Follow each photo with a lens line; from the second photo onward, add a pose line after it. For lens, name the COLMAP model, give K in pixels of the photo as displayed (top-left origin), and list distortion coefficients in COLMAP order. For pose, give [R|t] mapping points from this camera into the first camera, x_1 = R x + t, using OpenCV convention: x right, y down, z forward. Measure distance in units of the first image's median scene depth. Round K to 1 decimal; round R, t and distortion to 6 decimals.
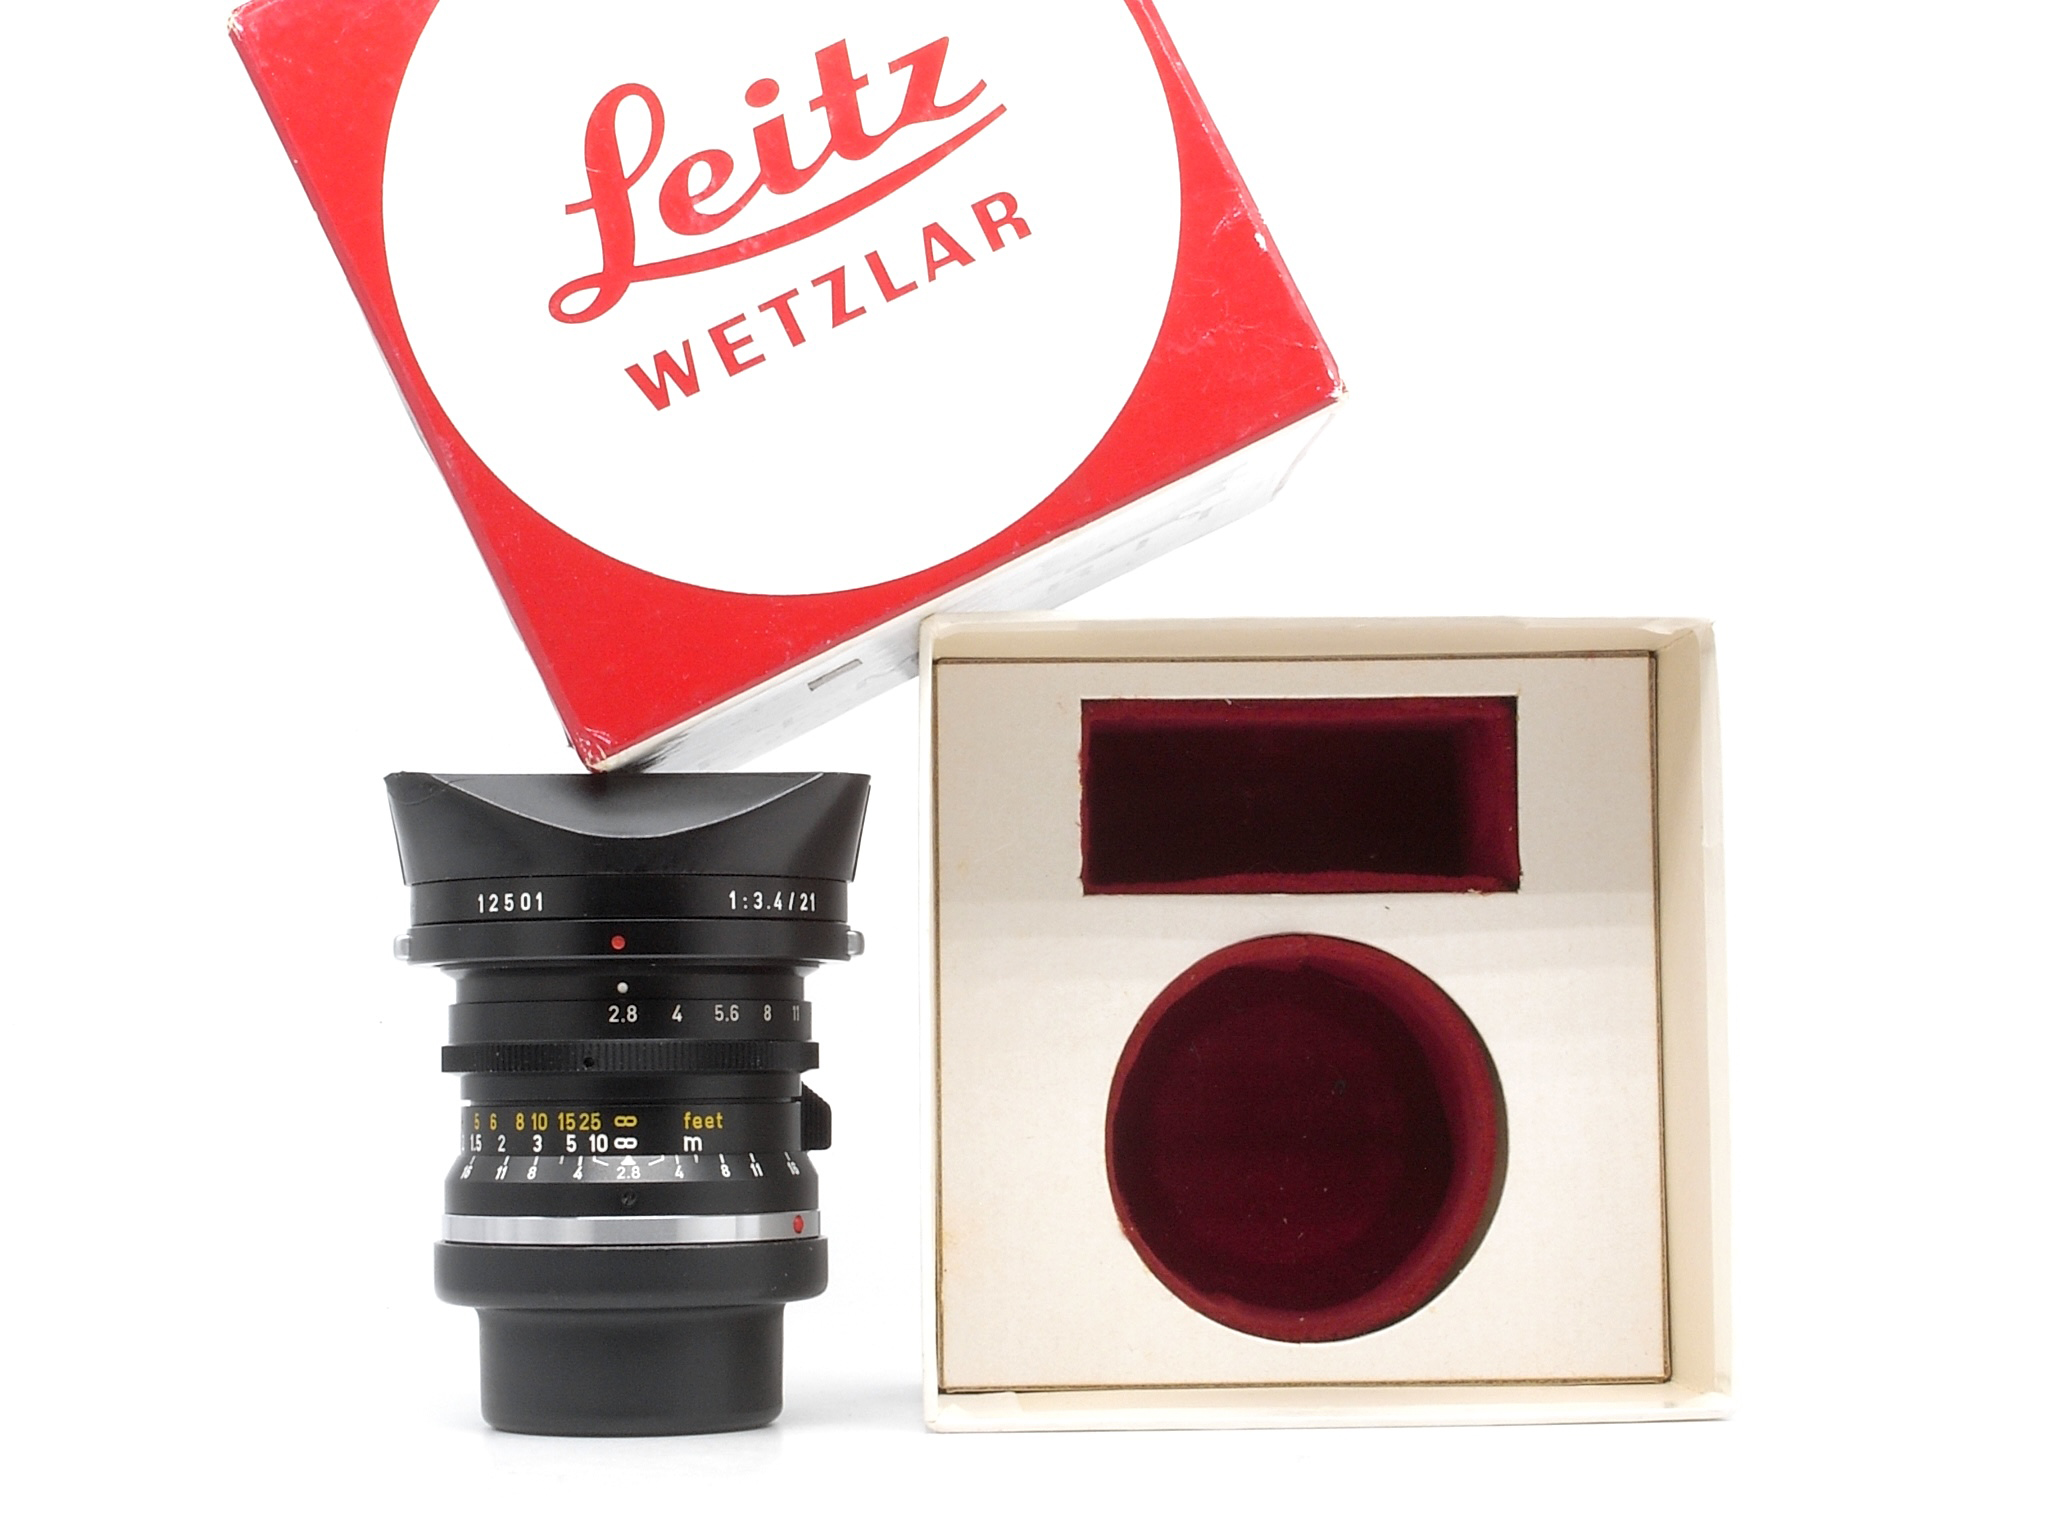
lens RADIAL K [[4211.1, 0, 1029.9], [0, 4211.1, 778.2], [0, 0, 1]] dist [-0.040244, 0.000000]
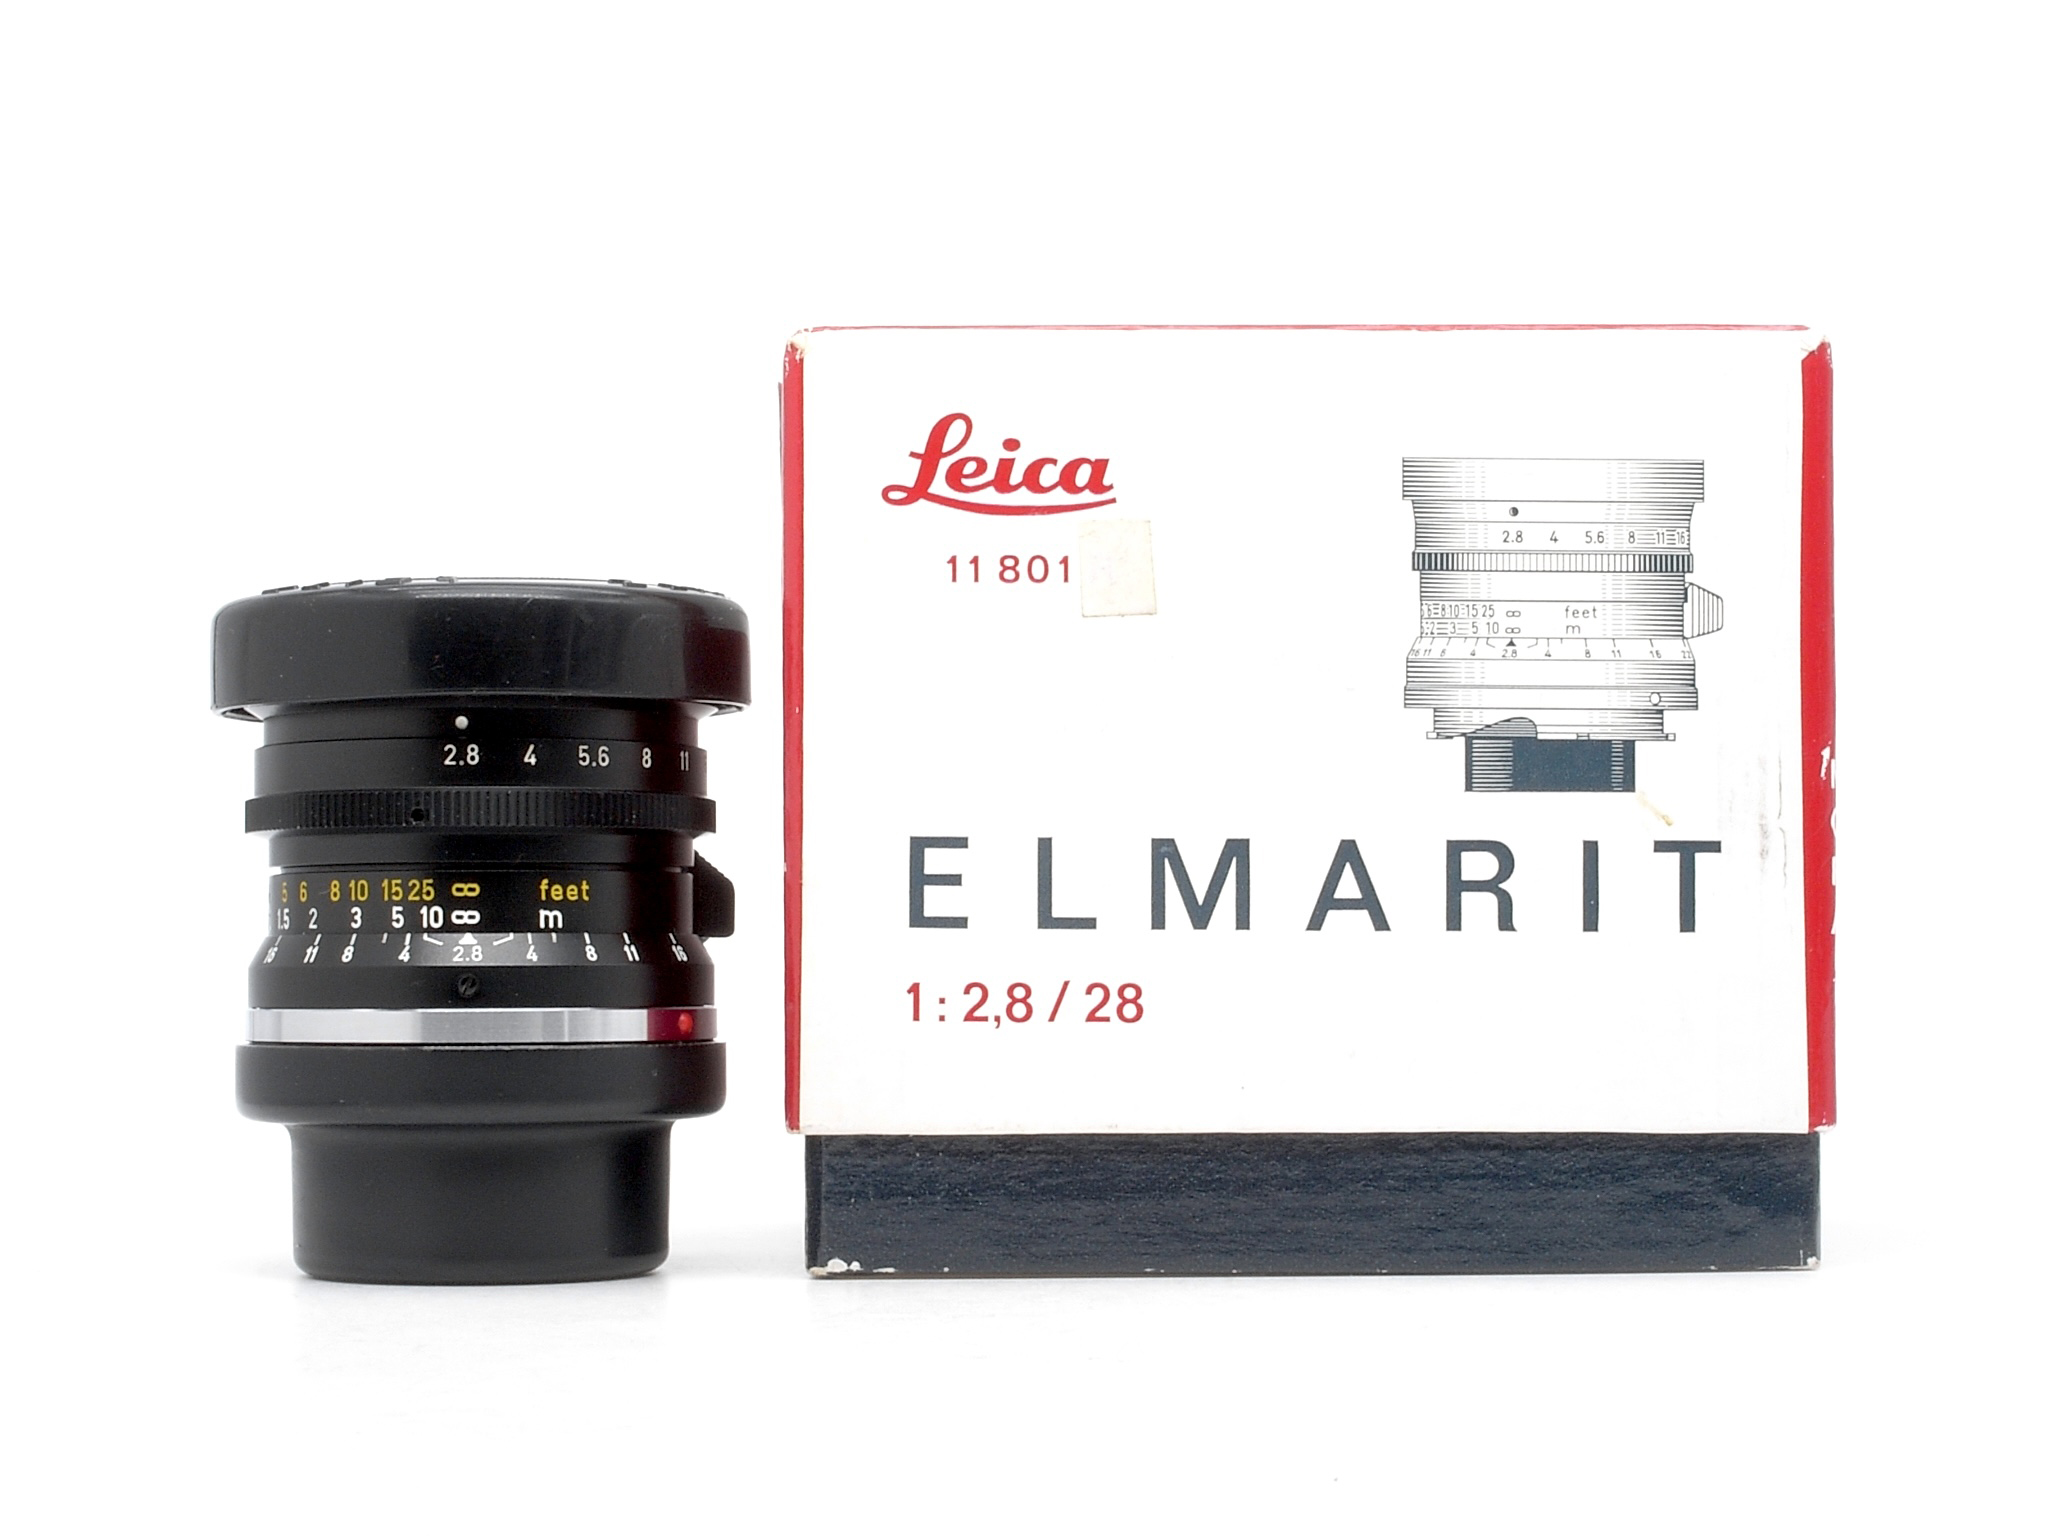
lens RADIAL K [[4211.1, 0, 1019.9], [0, 4211.1, 760.8], [0, 0, 1]] dist [-0.040244, 0.000000]
pose [[0.999985, 0.005398, 0.000081, 0.008540], [-0.005398, 0.999511, 0.030786, 0.031684], [0.000086, -0.030786, 0.999526, 0.202860]]
